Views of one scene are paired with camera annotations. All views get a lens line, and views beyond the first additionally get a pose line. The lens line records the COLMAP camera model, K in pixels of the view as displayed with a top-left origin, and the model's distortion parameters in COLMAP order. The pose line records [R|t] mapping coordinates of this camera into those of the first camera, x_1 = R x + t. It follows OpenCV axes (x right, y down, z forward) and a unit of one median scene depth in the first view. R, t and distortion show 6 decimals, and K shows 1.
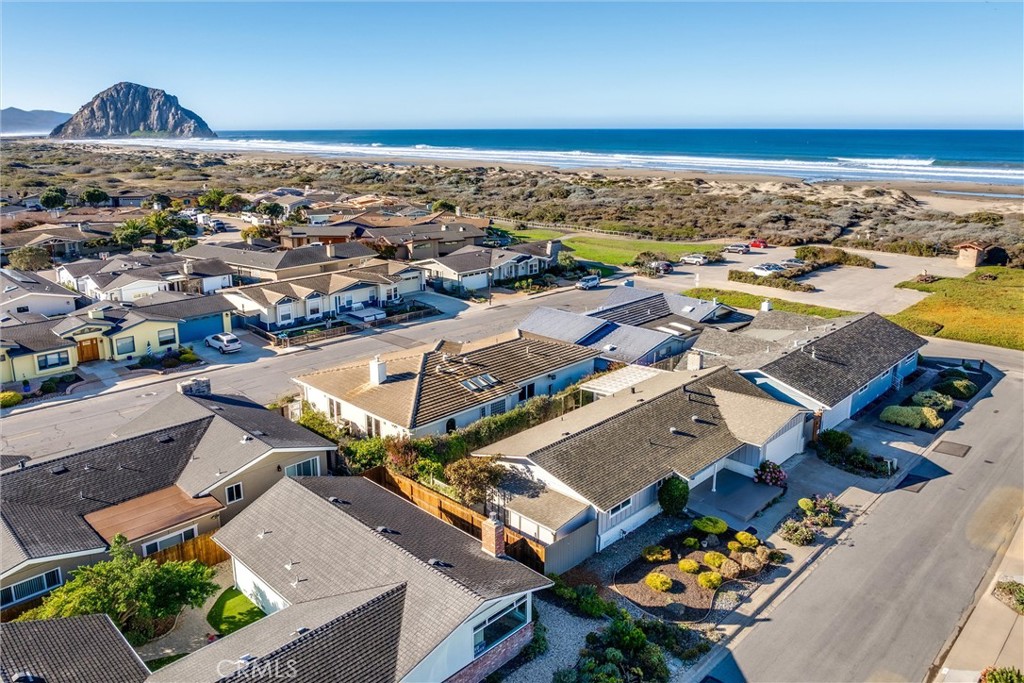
lens RADIAL K [[738.6, 0, 503.7], [0, 738.6, 326.4], [0, 0, 1]] dist [-0.022881, 0.002807]
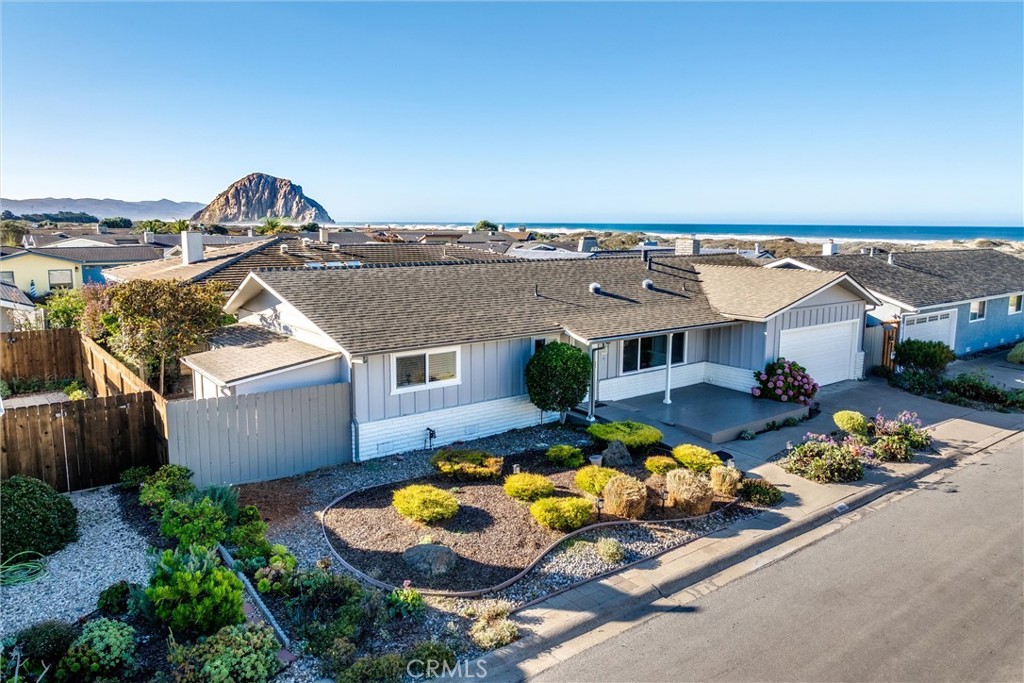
lens RADIAL K [[720.5, 0, 512.0], [0, 720.5, 341.5], [0, 0, 1]] dist [-0.019234, 0.001505]
pose [[0.991578, 0.033358, -0.125145, 0.138689], [-0.045768, 0.994169, -0.097636, 0.135895], [0.121158, 0.102542, 0.987323, 0.282271]]
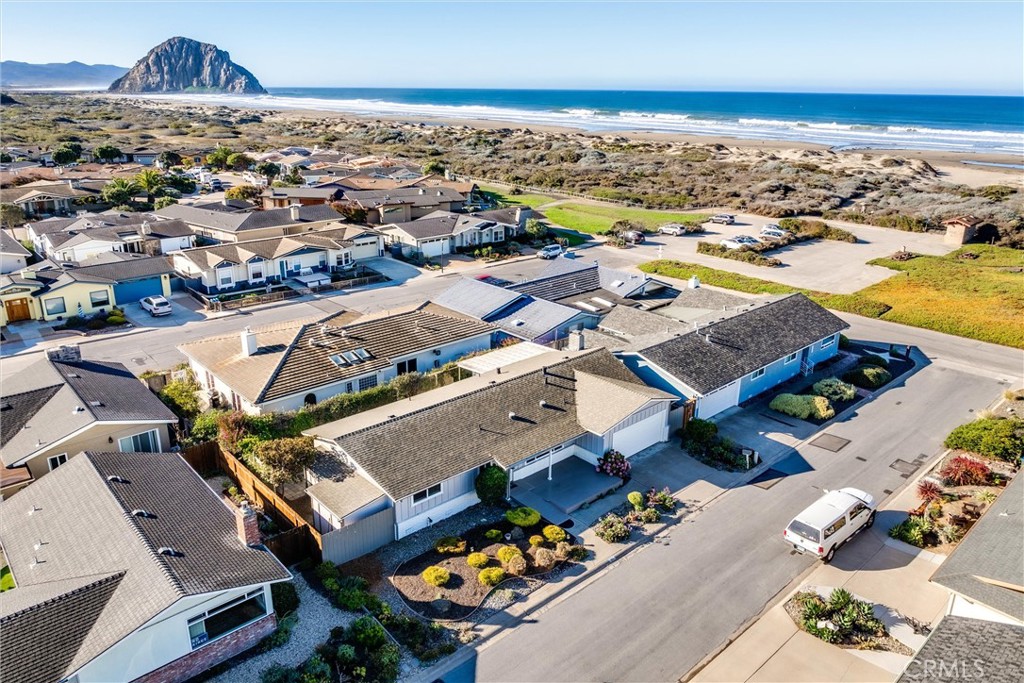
lens RADIAL K [[720.5, 0, 512.0], [0, 720.5, 341.5], [0, 0, 1]] dist [-0.019234, 0.001505]
pose [[0.998432, 0.029634, -0.047483, 0.159299], [-0.025928, 0.996705, 0.076852, -0.017026], [0.049604, -0.075501, 0.995911, 0.037456]]
